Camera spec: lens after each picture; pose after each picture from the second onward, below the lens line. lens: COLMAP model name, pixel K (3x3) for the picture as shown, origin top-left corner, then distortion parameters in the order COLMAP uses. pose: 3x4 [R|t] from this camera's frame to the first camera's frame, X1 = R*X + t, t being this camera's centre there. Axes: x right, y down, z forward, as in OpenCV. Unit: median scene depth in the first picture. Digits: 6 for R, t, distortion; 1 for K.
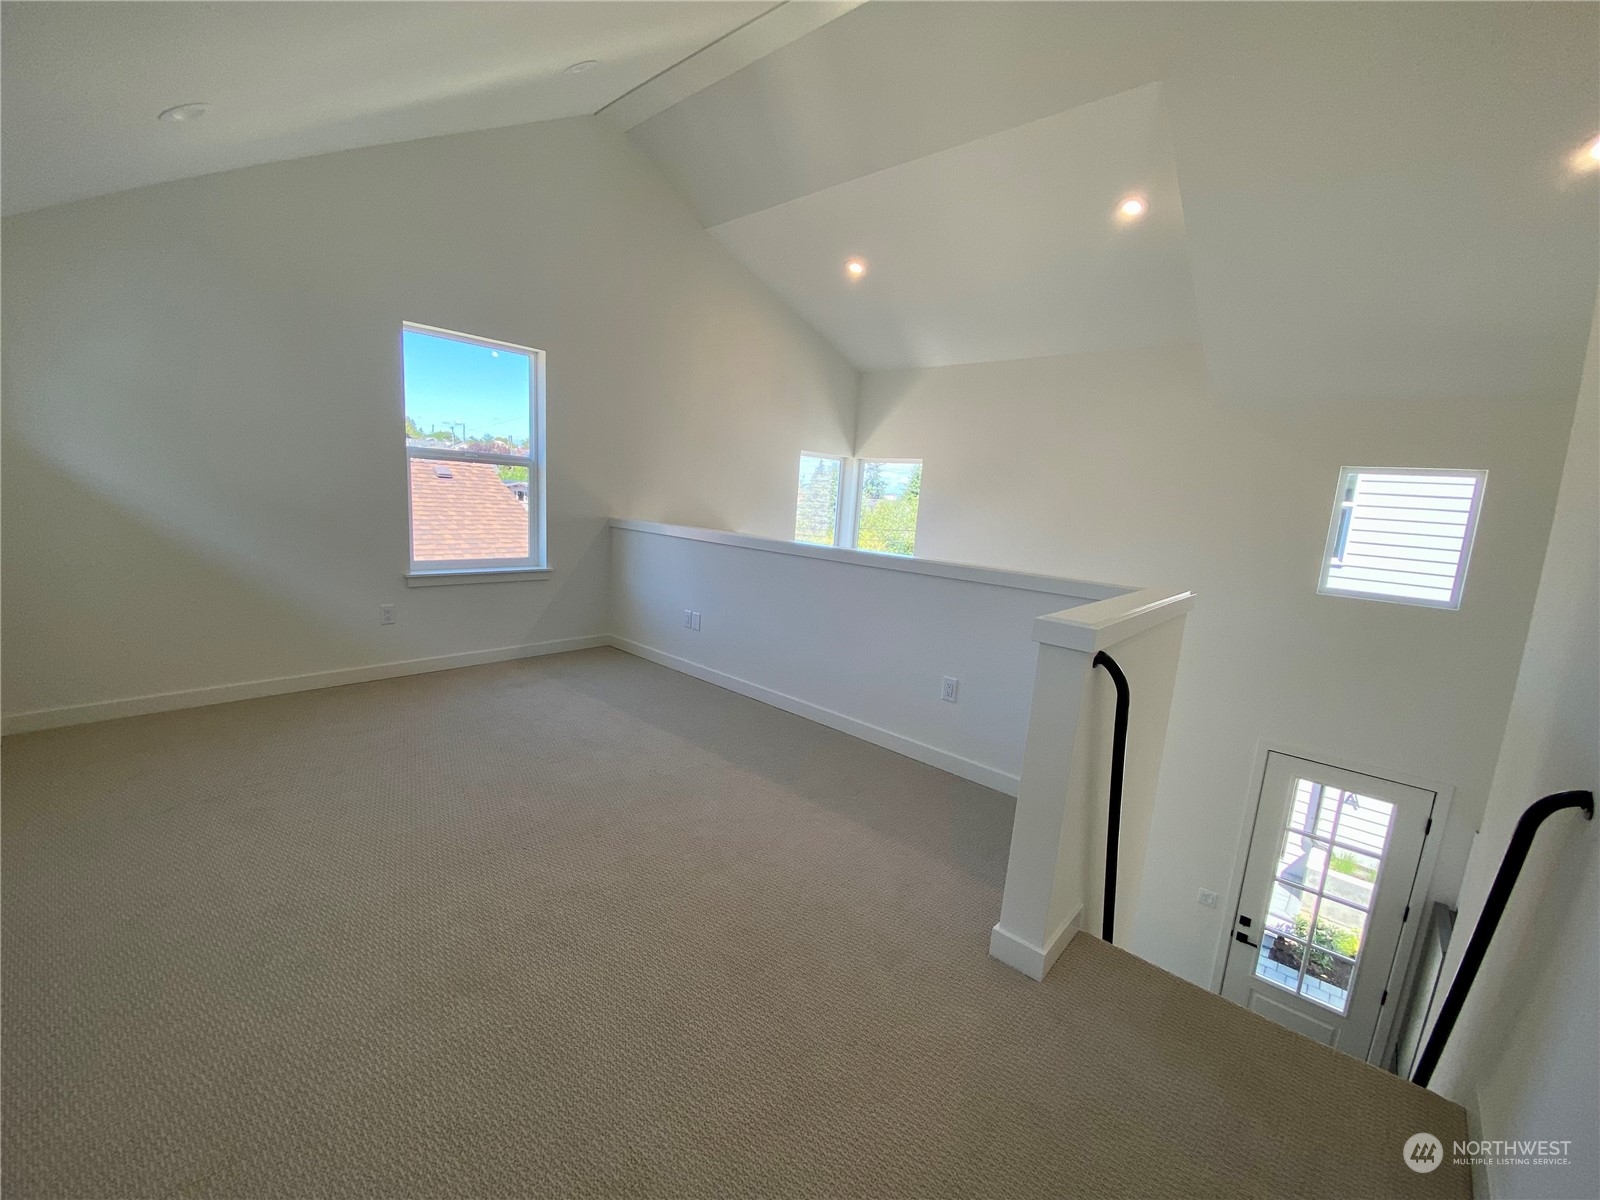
lens RADIAL K [[738.5, 0, 789.0], [0, 738.5, 590.3], [0, 0, 1]] dist [-0.022522, -0.008685]
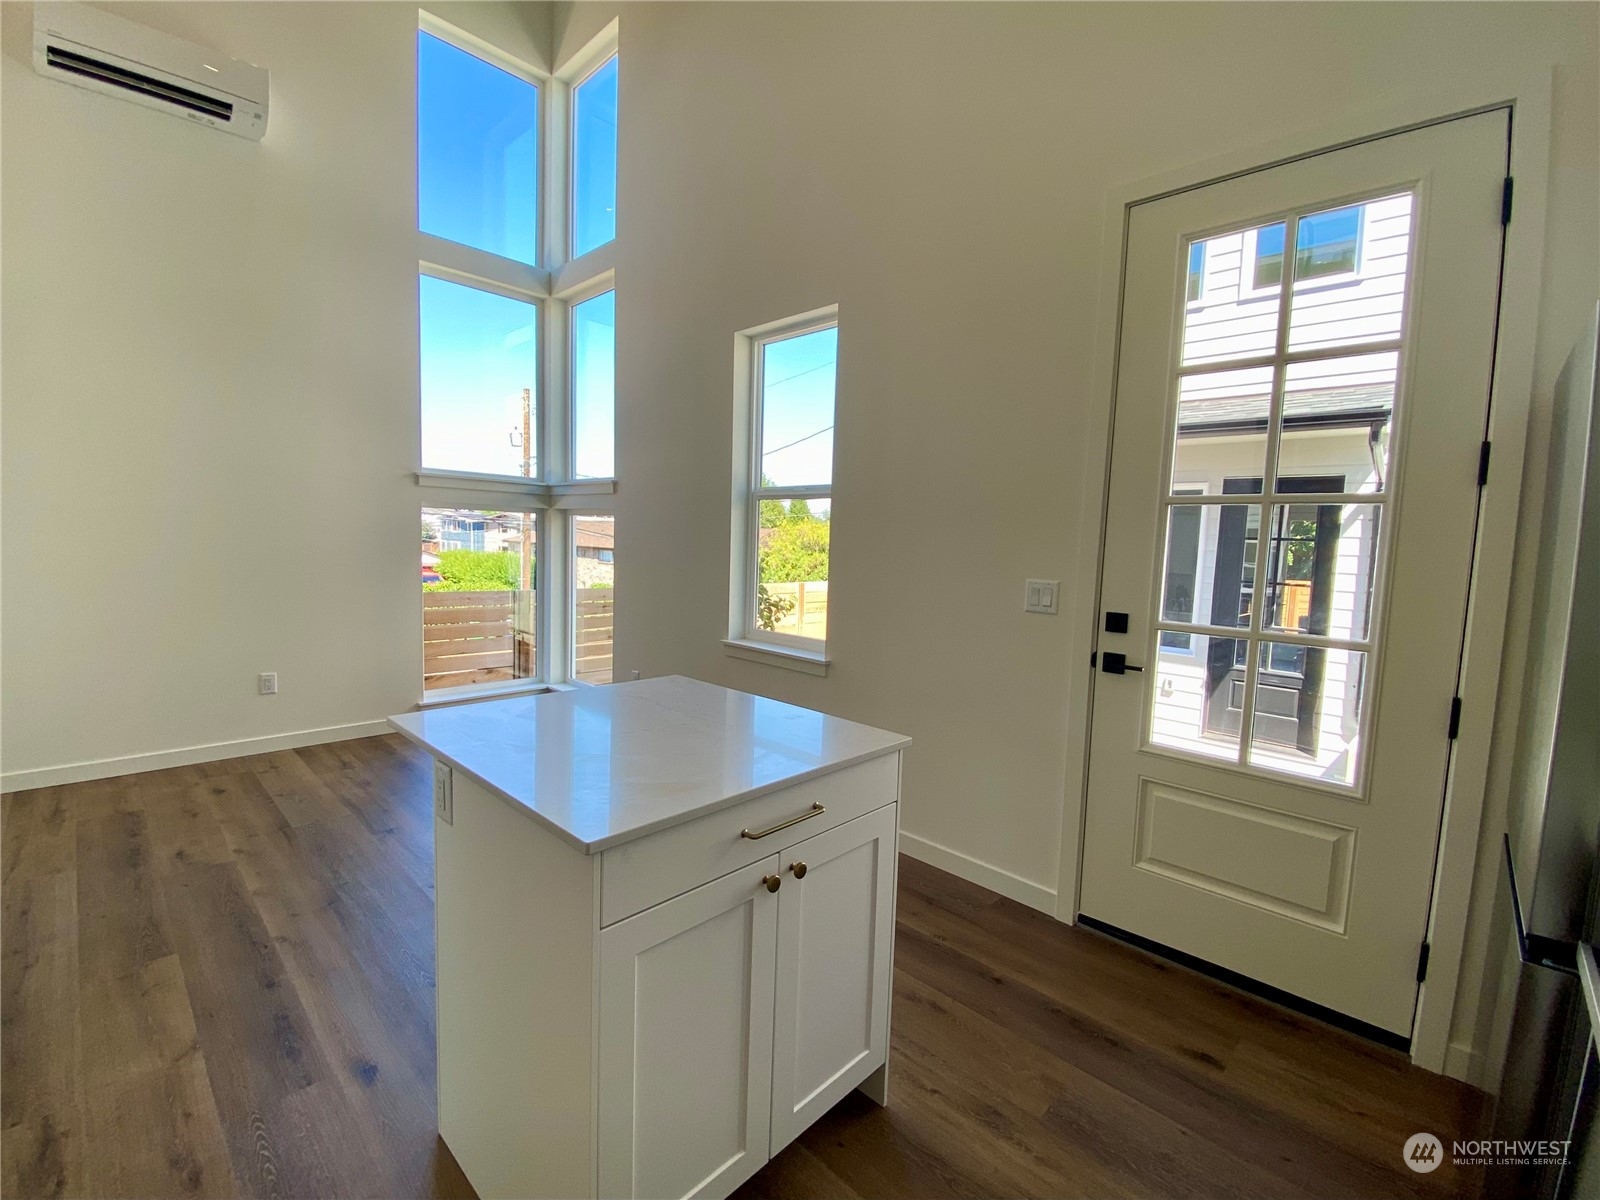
lens RADIAL K [[738.5, 0, 807.9], [0, 738.5, 607.4], [0, 0, 1]] dist [-0.022522, -0.008685]
pose [[0.999097, -0.028078, -0.031899, 0.453052], [0.025478, 0.996534, -0.079185, 0.475931], [0.034012, 0.078301, 0.996349, 0.543041]]
